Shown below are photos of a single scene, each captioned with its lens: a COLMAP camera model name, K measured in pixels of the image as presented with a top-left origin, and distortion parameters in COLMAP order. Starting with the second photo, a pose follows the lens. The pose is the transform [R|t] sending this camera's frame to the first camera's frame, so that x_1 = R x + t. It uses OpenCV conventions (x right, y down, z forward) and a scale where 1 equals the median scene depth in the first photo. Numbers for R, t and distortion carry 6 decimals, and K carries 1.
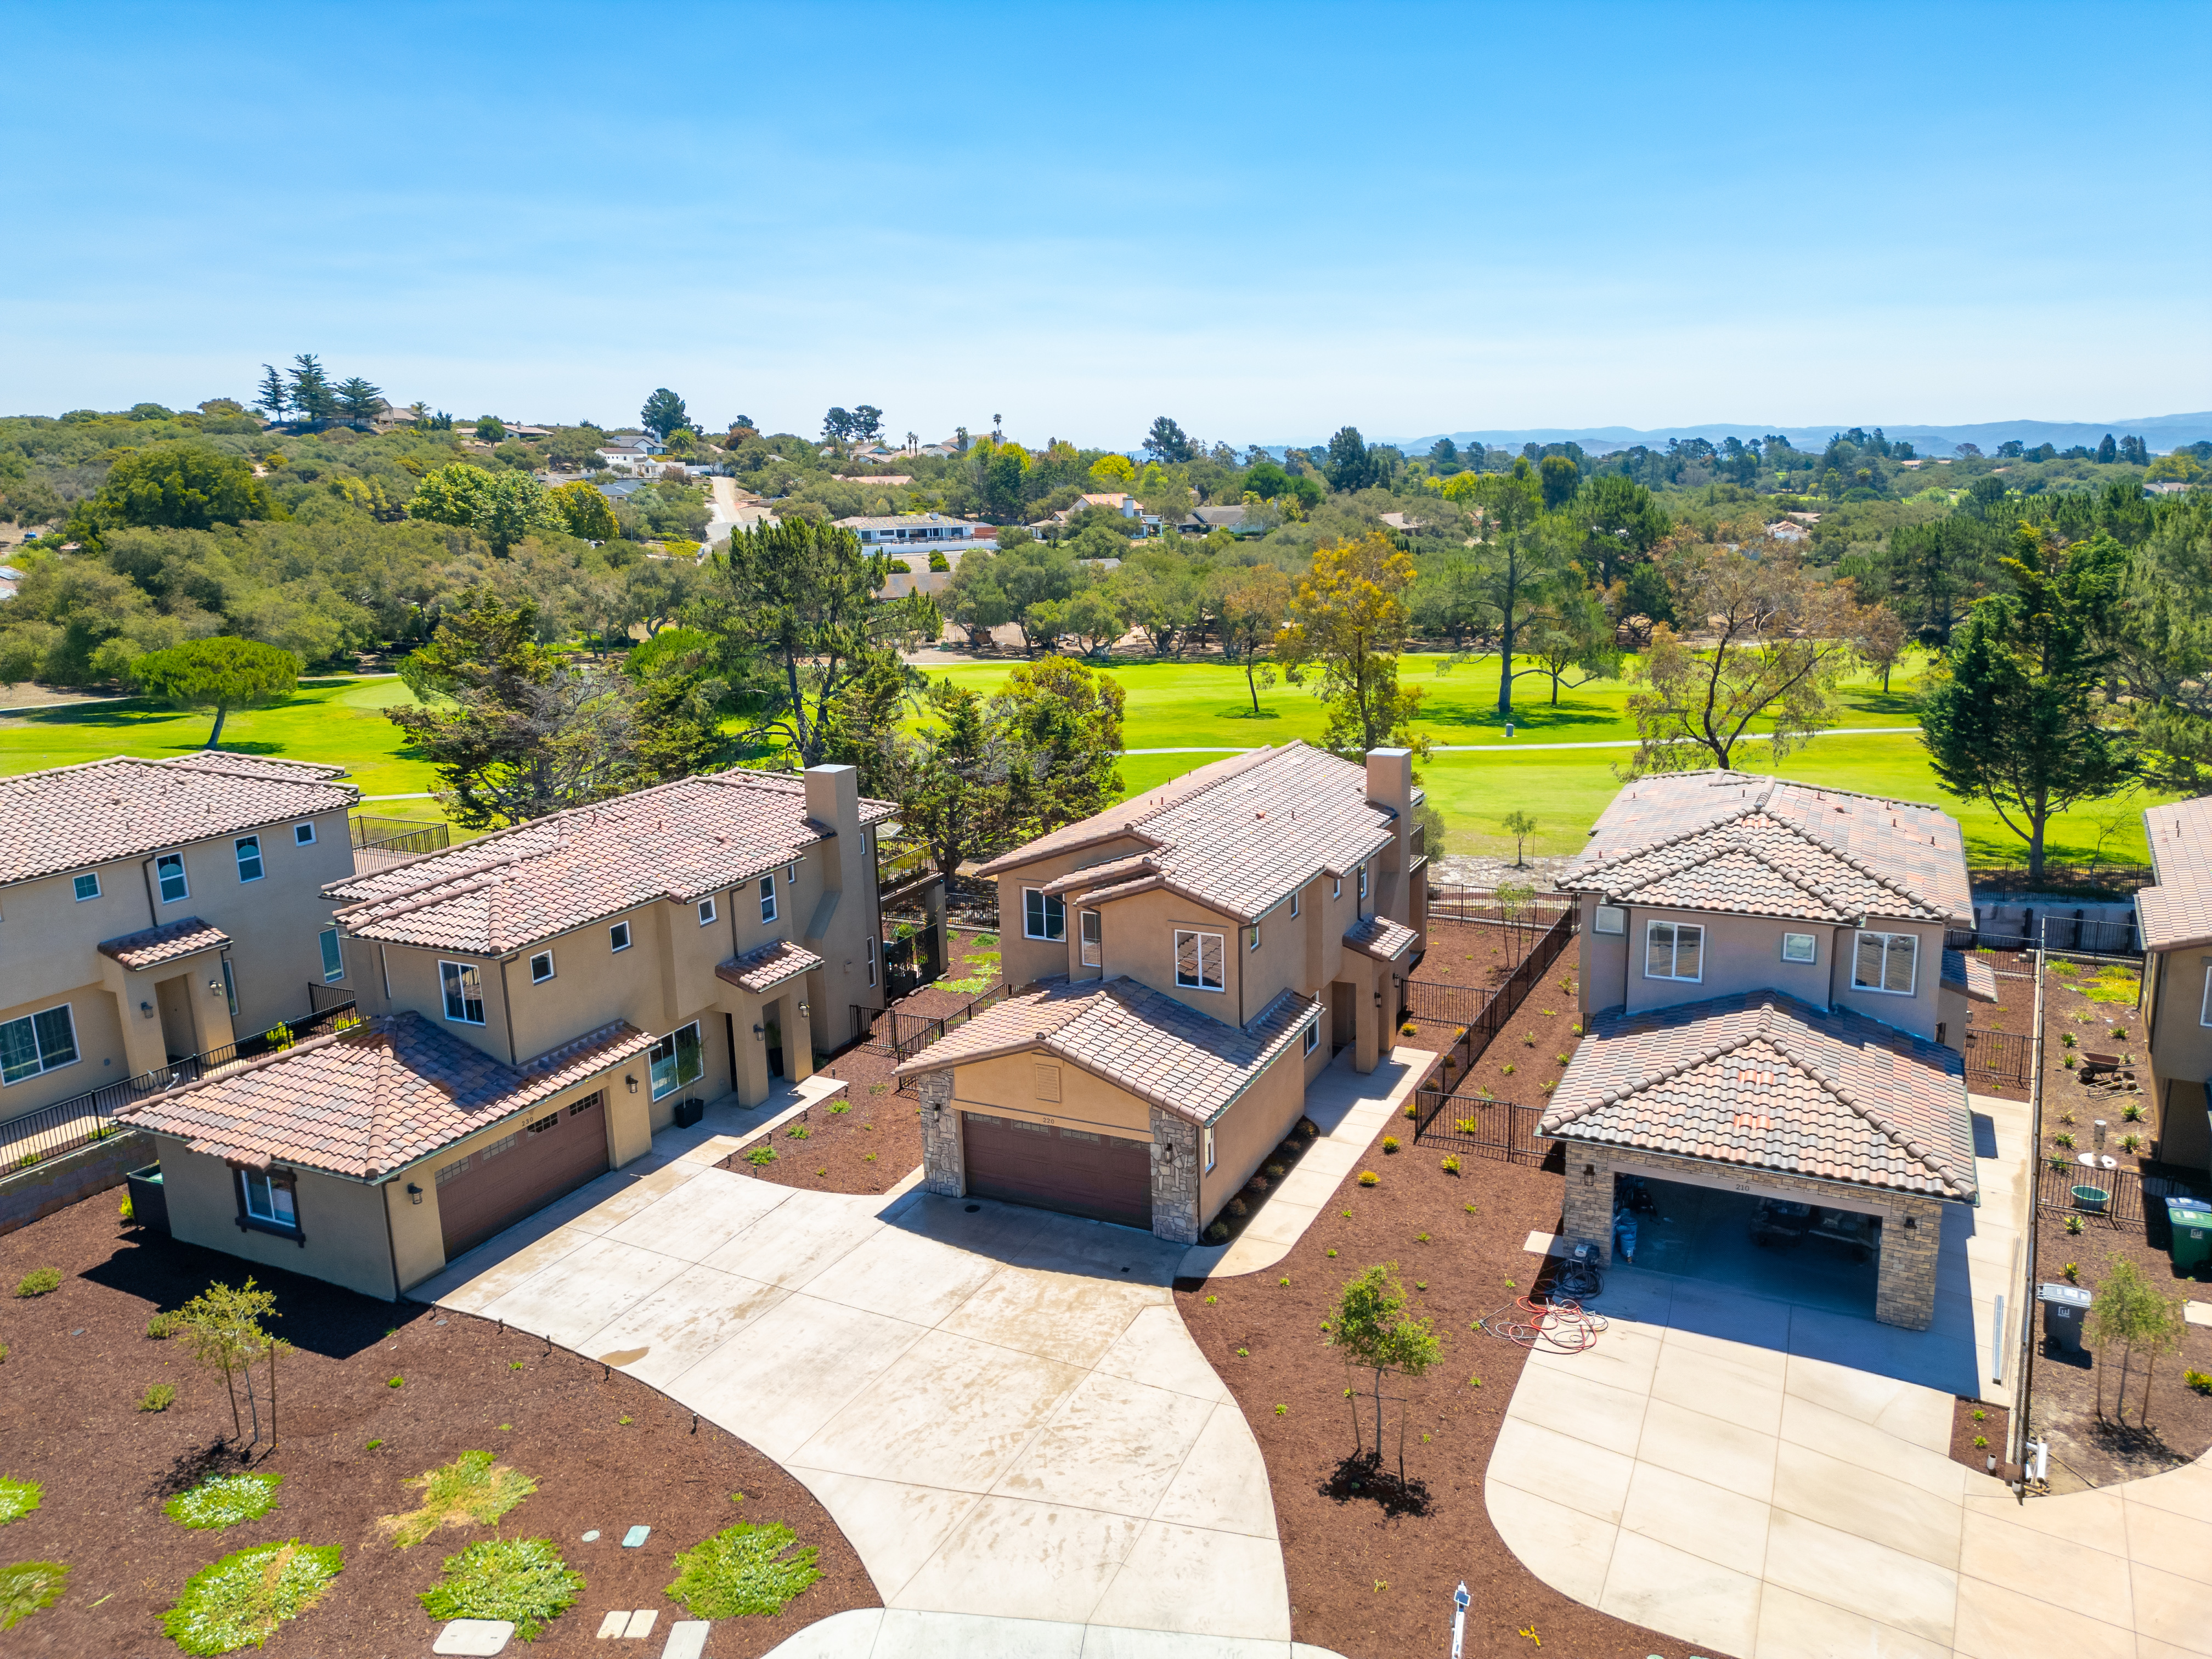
lens RADIAL K [[1550.8, 0, 1108.7], [0, 1550.8, 832.4], [0, 0, 1]] dist [0.085818, -0.089697]
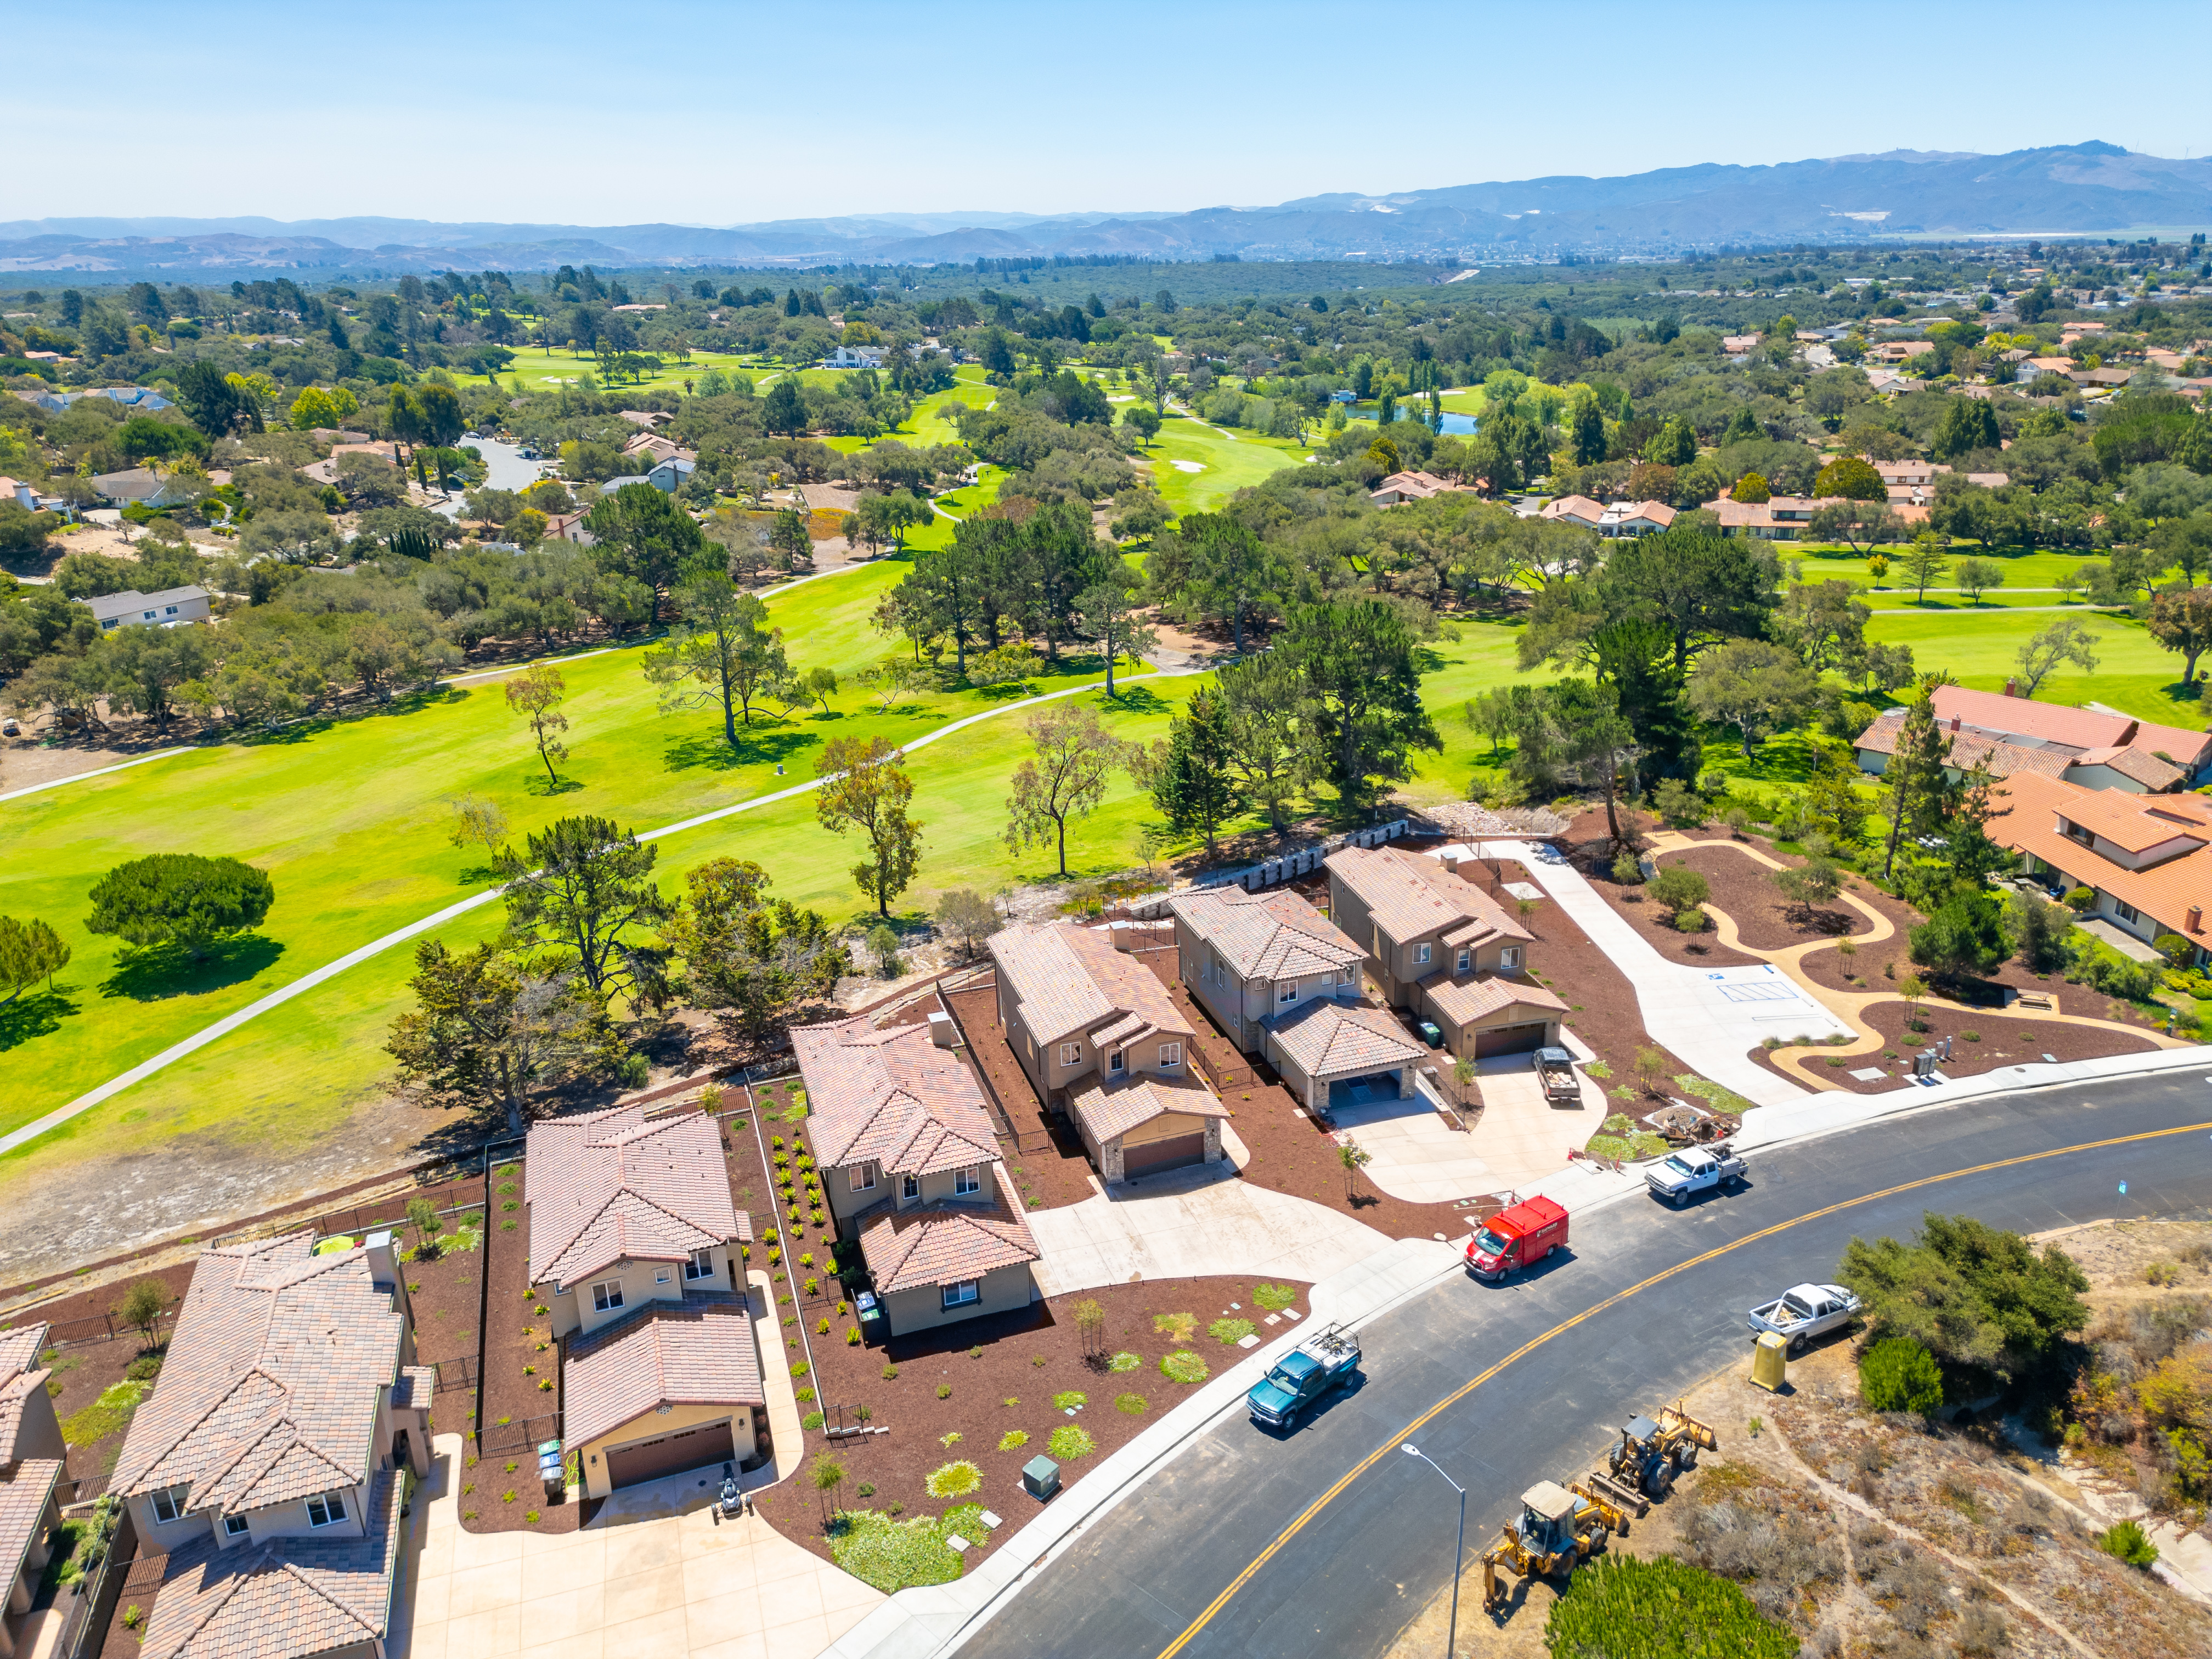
lens RADIAL K [[1550.8, 0, 1108.7], [0, 1550.8, 832.4], [0, 0, 1]] dist [0.085818, -0.089697]
pose [[0.715750, -0.241391, 0.655311, -1.429106], [0.161890, 0.970152, 0.180545, -0.669864], [-0.679333, -0.023136, 0.733465, -0.682173]]
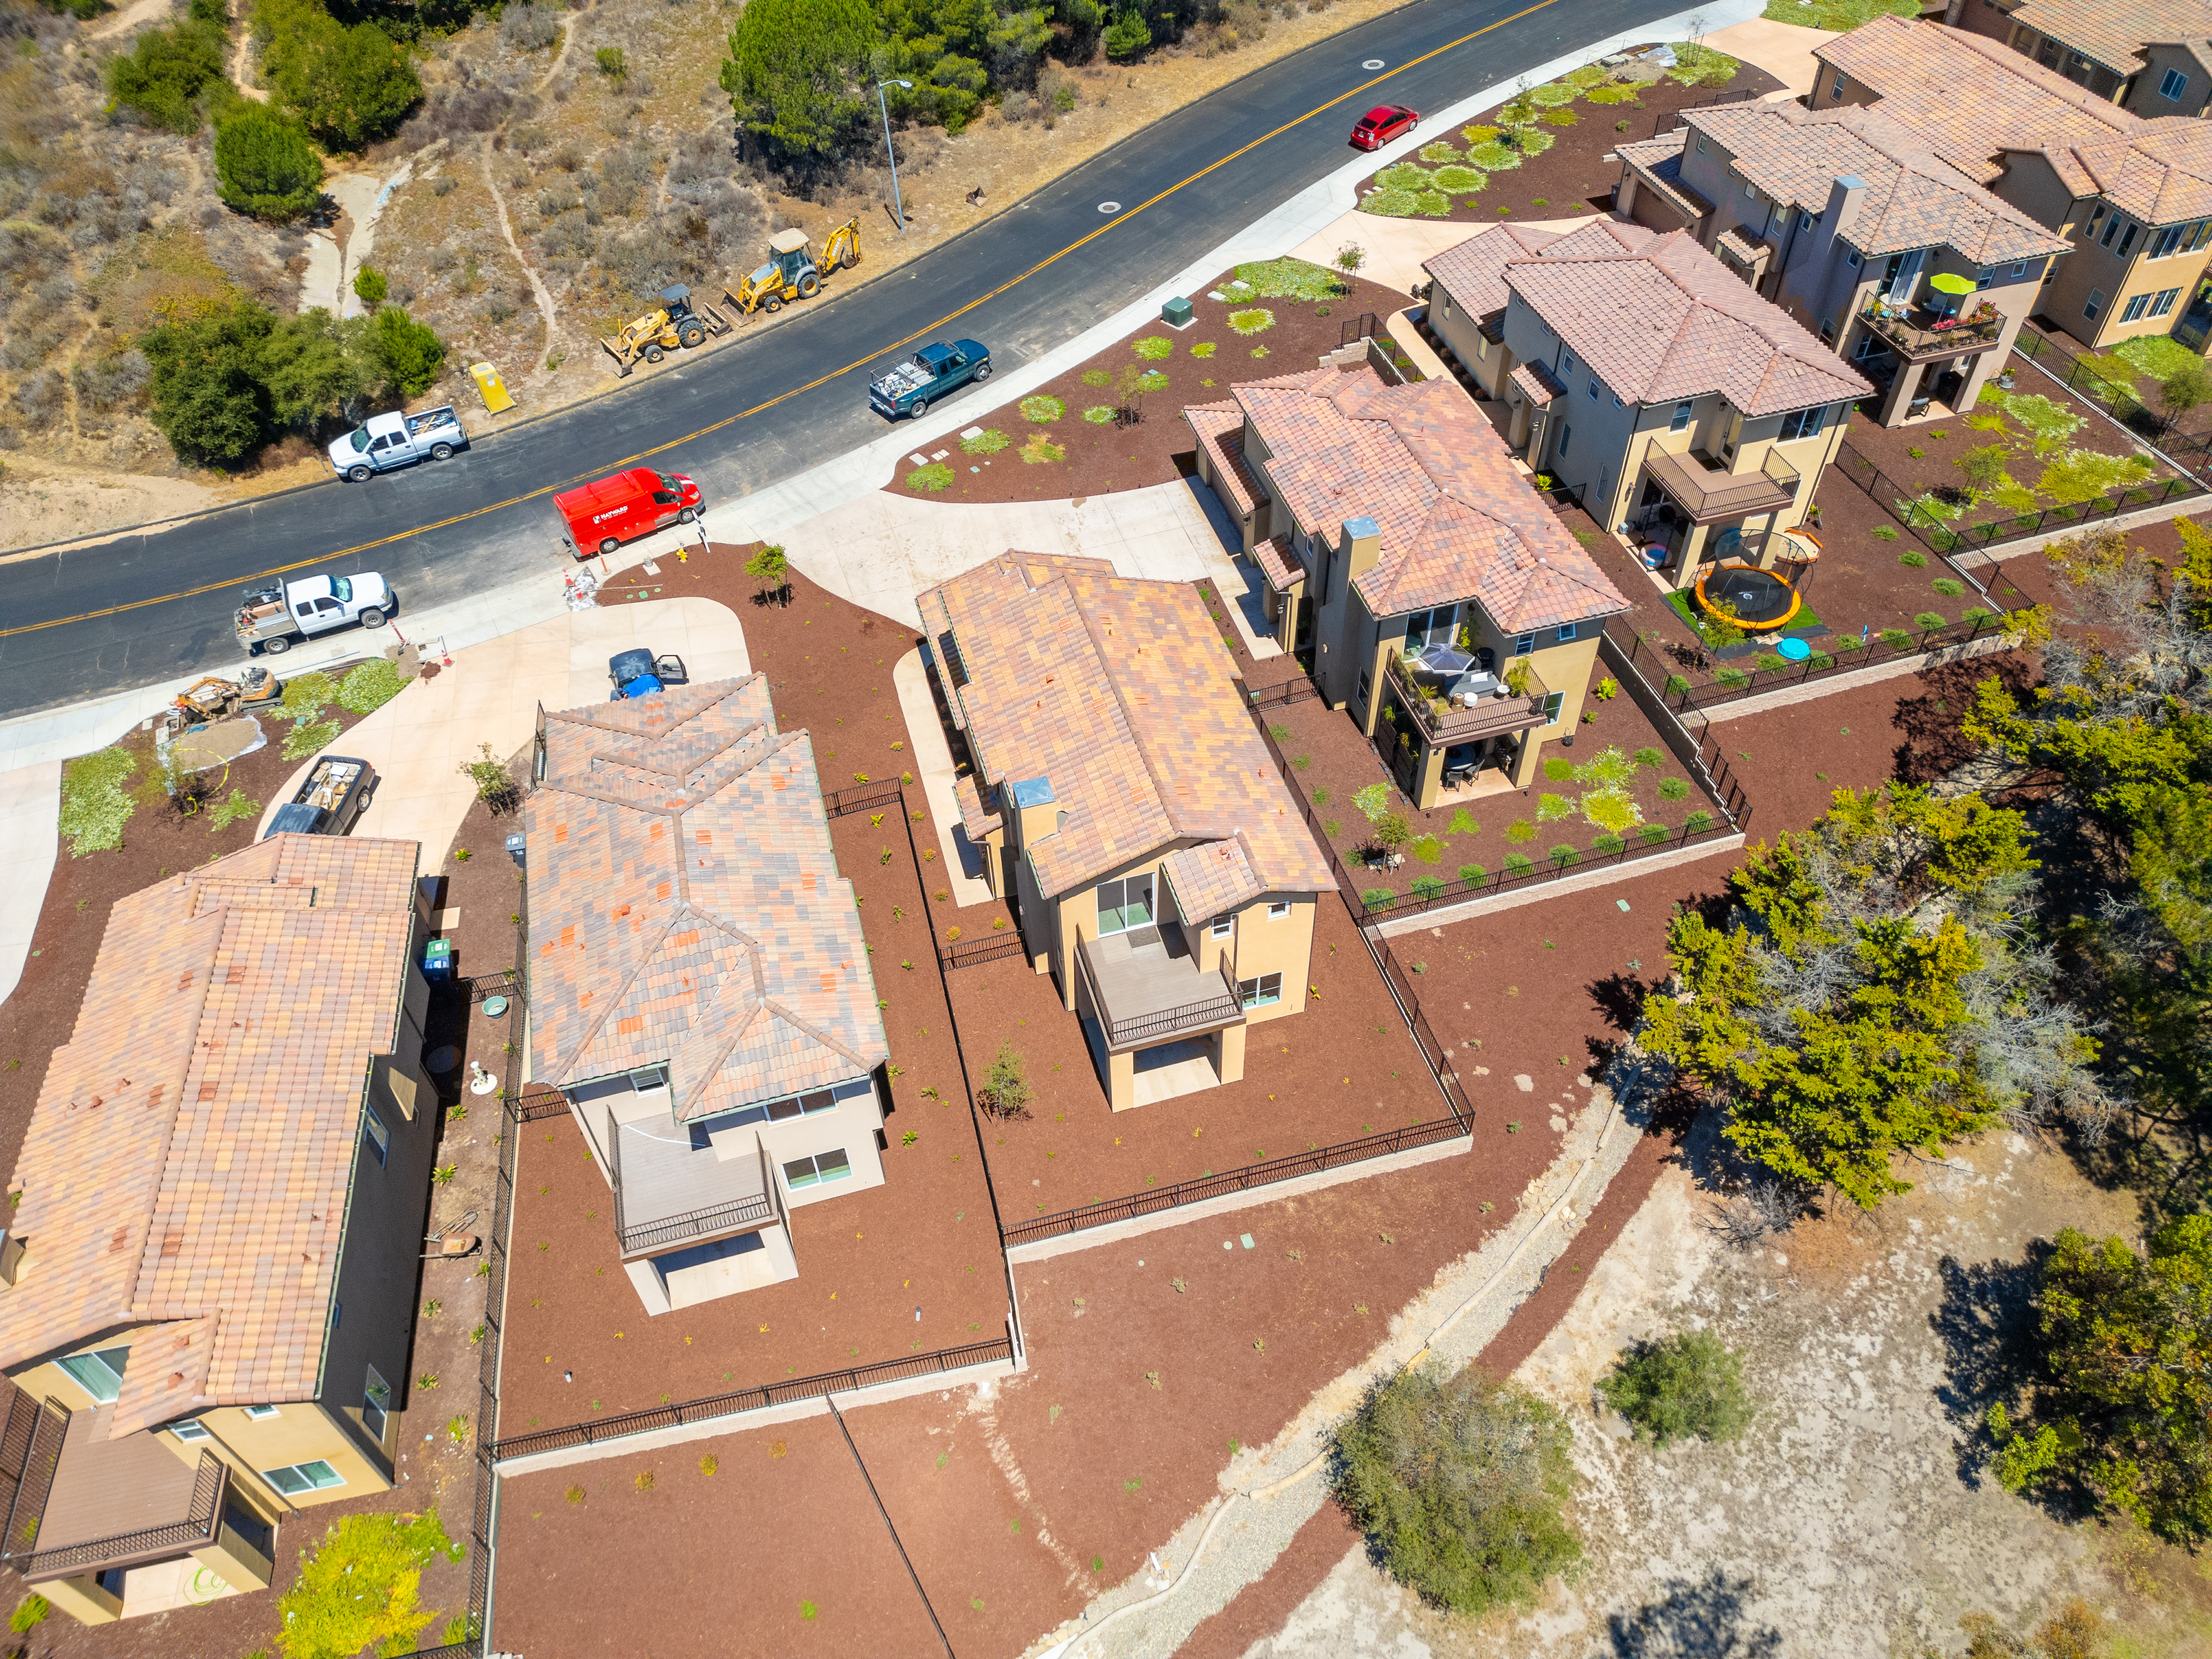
lens RADIAL K [[1550.8, 0, 1108.7], [0, 1550.8, 832.4], [0, 0, 1]] dist [0.085818, -0.089697]
pose [[-0.742275, 0.517885, -0.425233, 0.677416], [-0.104332, 0.537529, 0.836766, -1.012590], [0.661923, 0.665476, -0.344962, 1.617702]]
